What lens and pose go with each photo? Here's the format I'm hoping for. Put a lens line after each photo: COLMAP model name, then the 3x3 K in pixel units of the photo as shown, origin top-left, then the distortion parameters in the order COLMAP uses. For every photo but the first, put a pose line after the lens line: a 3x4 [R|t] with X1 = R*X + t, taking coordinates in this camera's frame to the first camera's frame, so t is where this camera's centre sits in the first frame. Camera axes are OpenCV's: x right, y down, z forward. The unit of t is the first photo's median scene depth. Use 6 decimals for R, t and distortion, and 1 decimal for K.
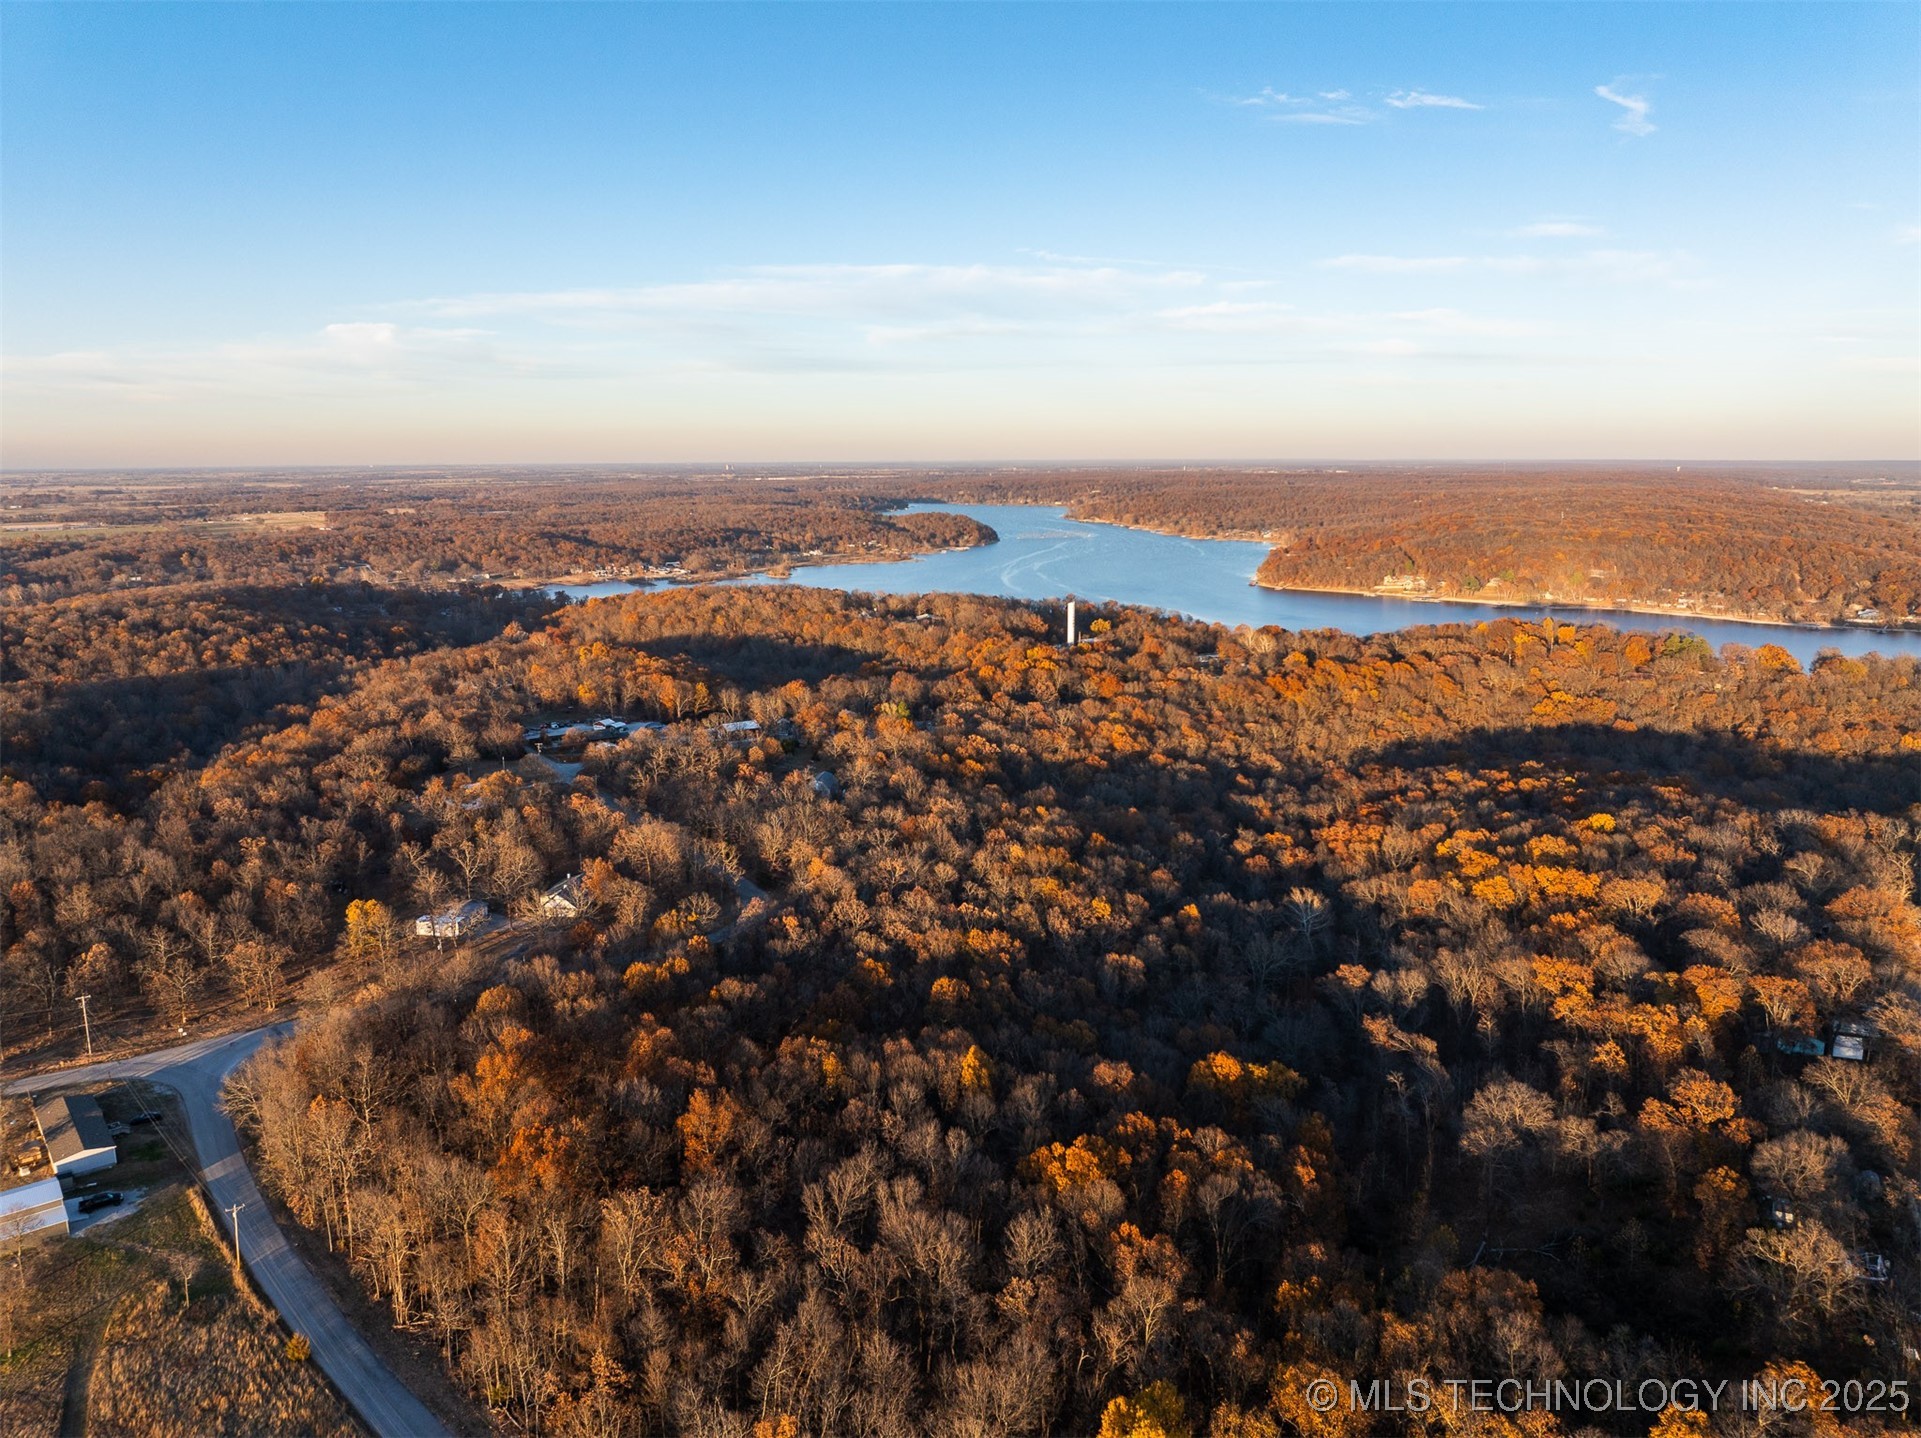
lens RADIAL K [[1343.0, 0, 962.0], [0, 1343.0, 712.8], [0, 0, 1]] dist [-0.034989, -0.013175]
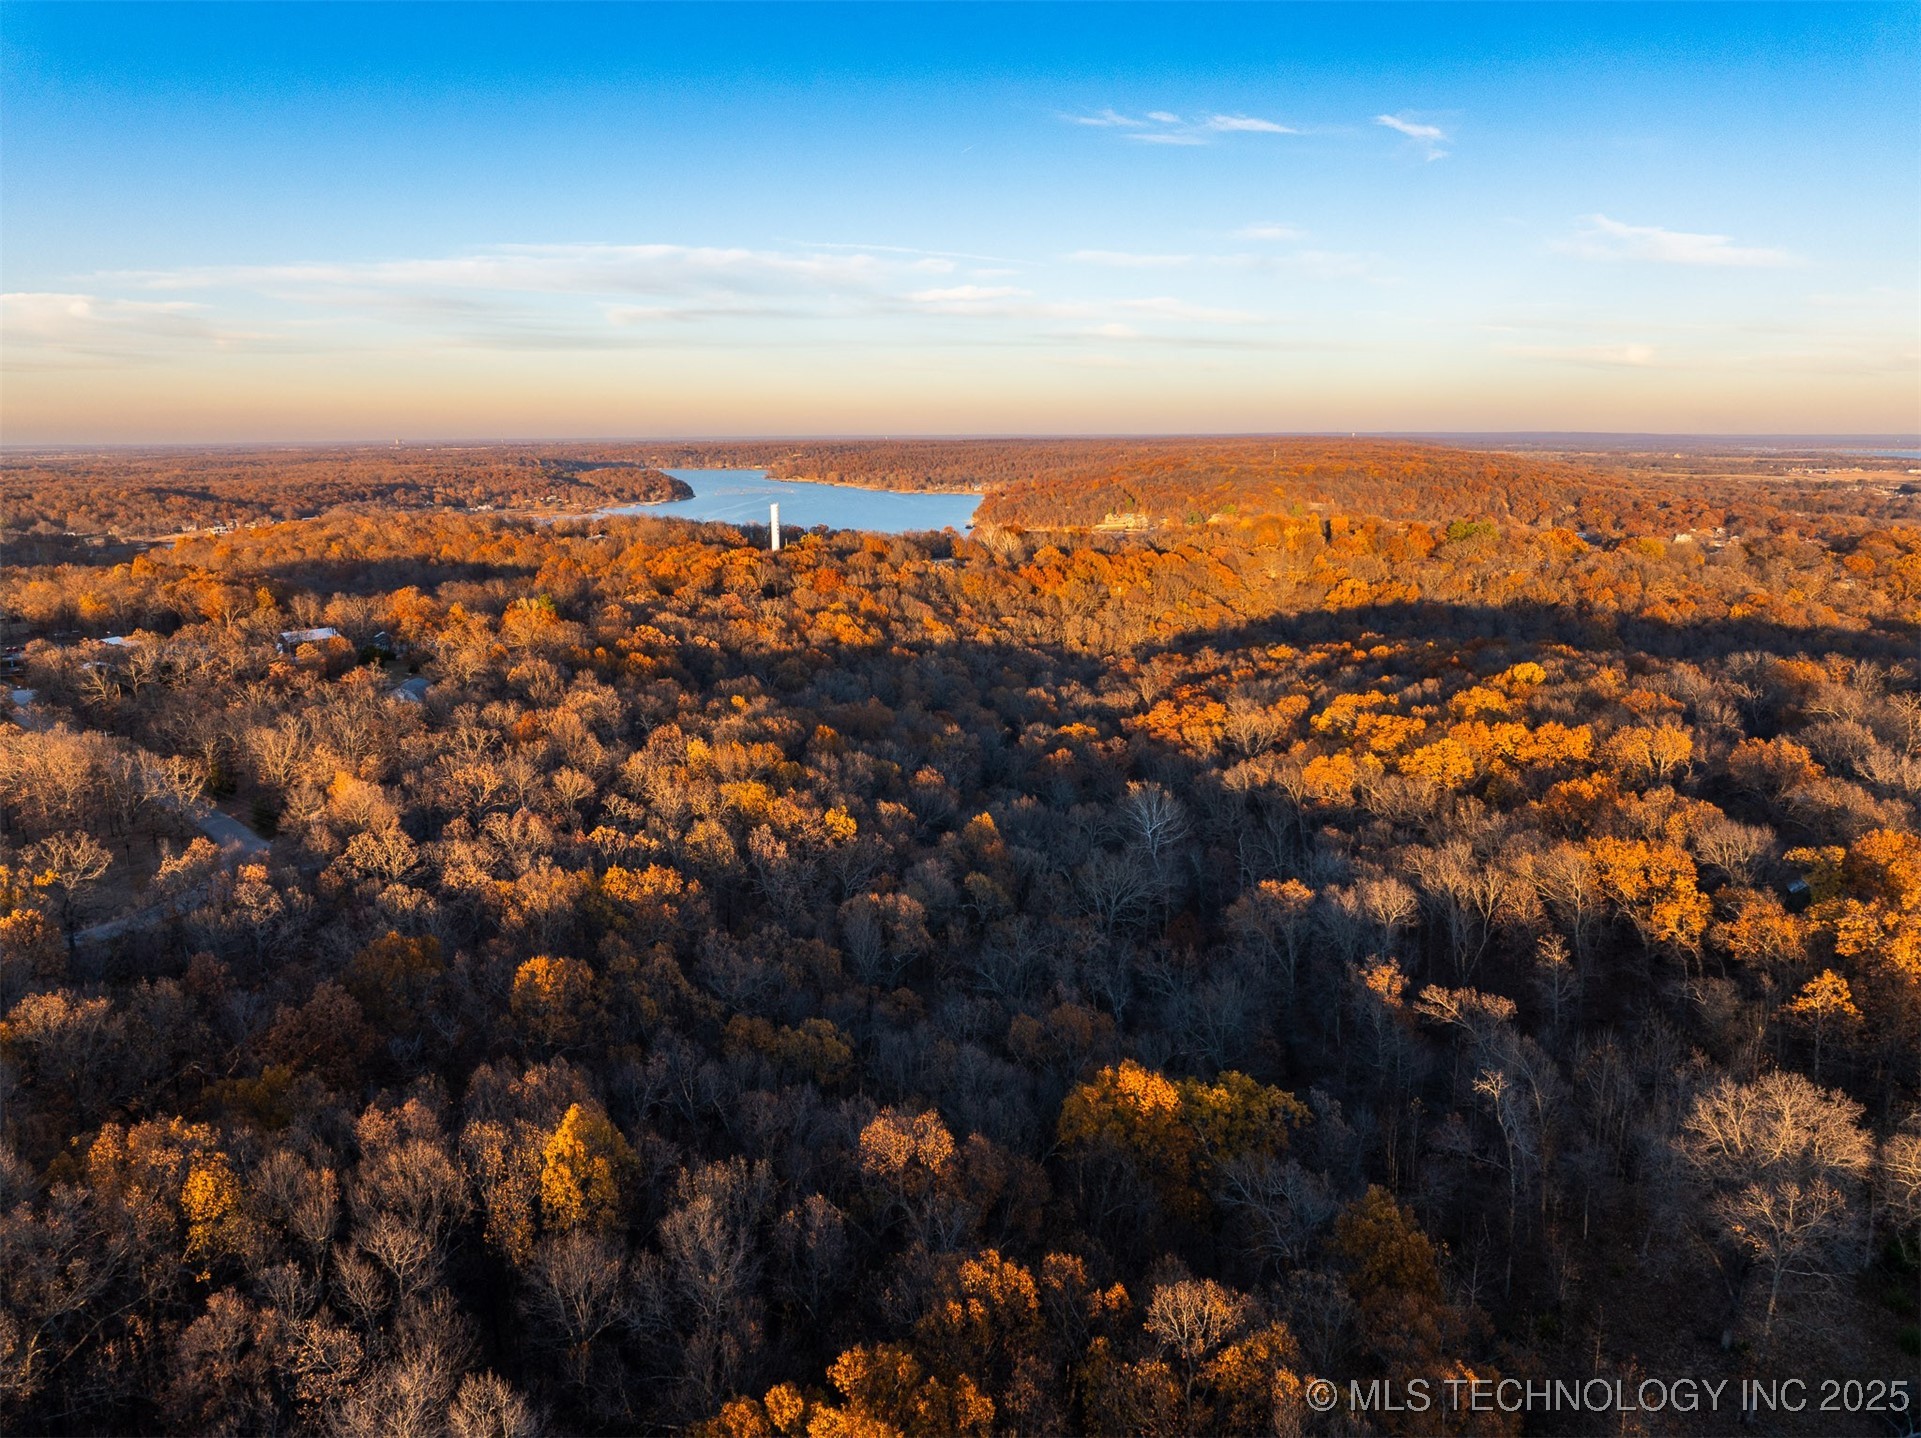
lens RADIAL K [[1343.0, 0, 969.2], [0, 1343.0, 721.7], [0, 0, 1]] dist [-0.034989, -0.013175]
pose [[0.975082, -0.043880, 0.217463, 0.025237], [0.039596, 0.998927, 0.024017, 0.070325], [-0.218283, -0.014808, 0.975773, 0.323629]]
